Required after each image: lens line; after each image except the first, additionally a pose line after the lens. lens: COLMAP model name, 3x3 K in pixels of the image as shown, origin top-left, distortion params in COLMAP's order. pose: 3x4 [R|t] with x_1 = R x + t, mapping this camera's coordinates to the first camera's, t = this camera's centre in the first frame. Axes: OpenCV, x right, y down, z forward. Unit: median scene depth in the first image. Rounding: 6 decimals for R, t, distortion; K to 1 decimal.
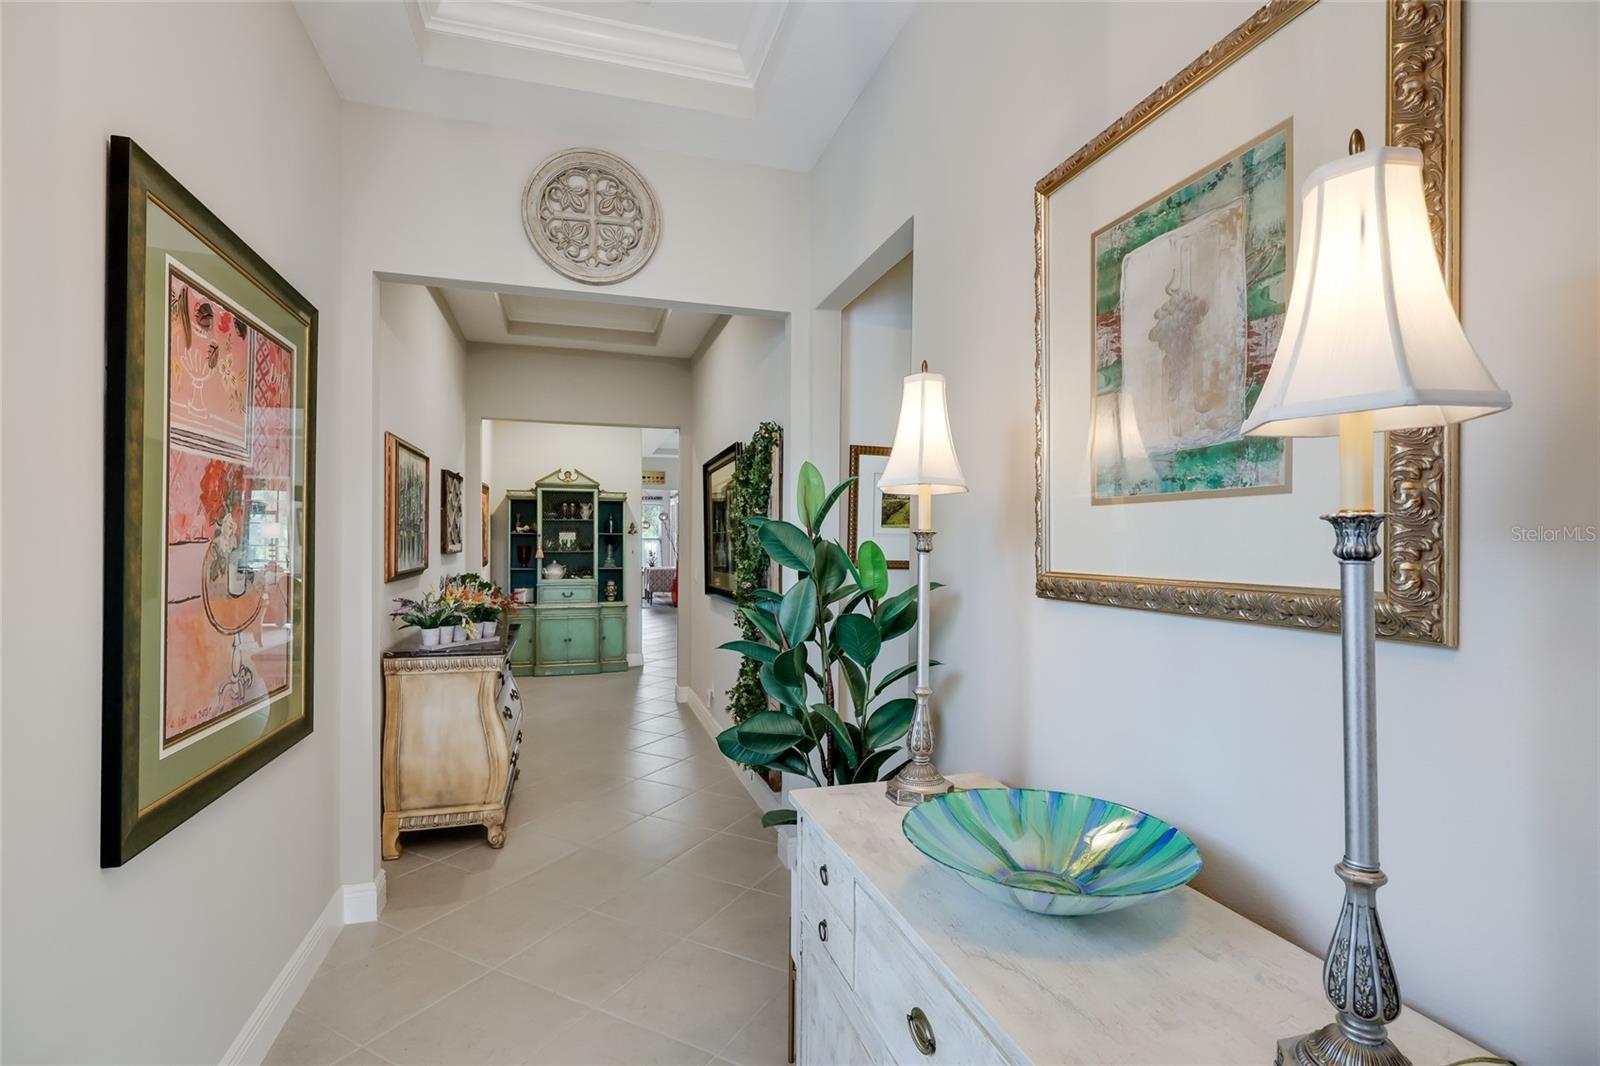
lens RADIAL K [[772.1, 0, 830.2], [0, 772.1, 554.5], [0, 0, 1]] dist [-0.001879, -0.000261]
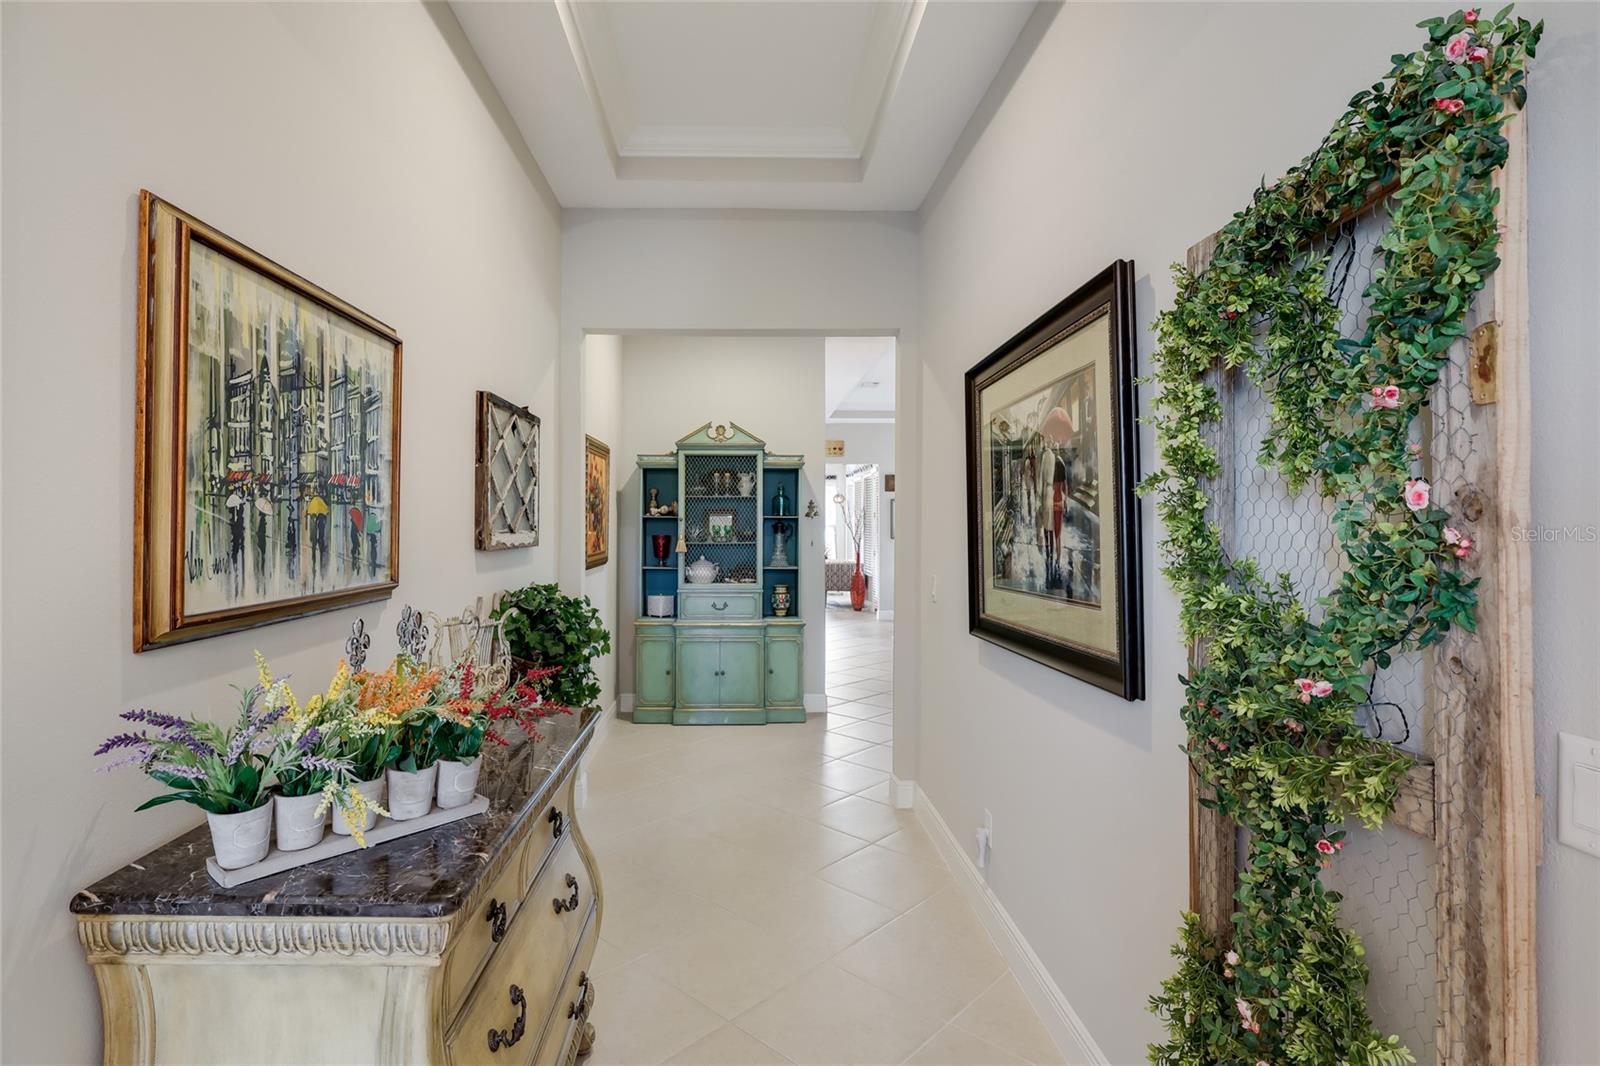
lens RADIAL K [[752.5, 0, 810.2], [0, 752.5, 539.5], [0, 0, 1]] dist [-0.001225, -0.000063]
pose [[0.973725, 0.001343, -0.227722, -0.111165], [-0.001979, 0.999995, -0.002564, -0.005344], [0.227718, 0.002947, 0.973723, 0.370910]]
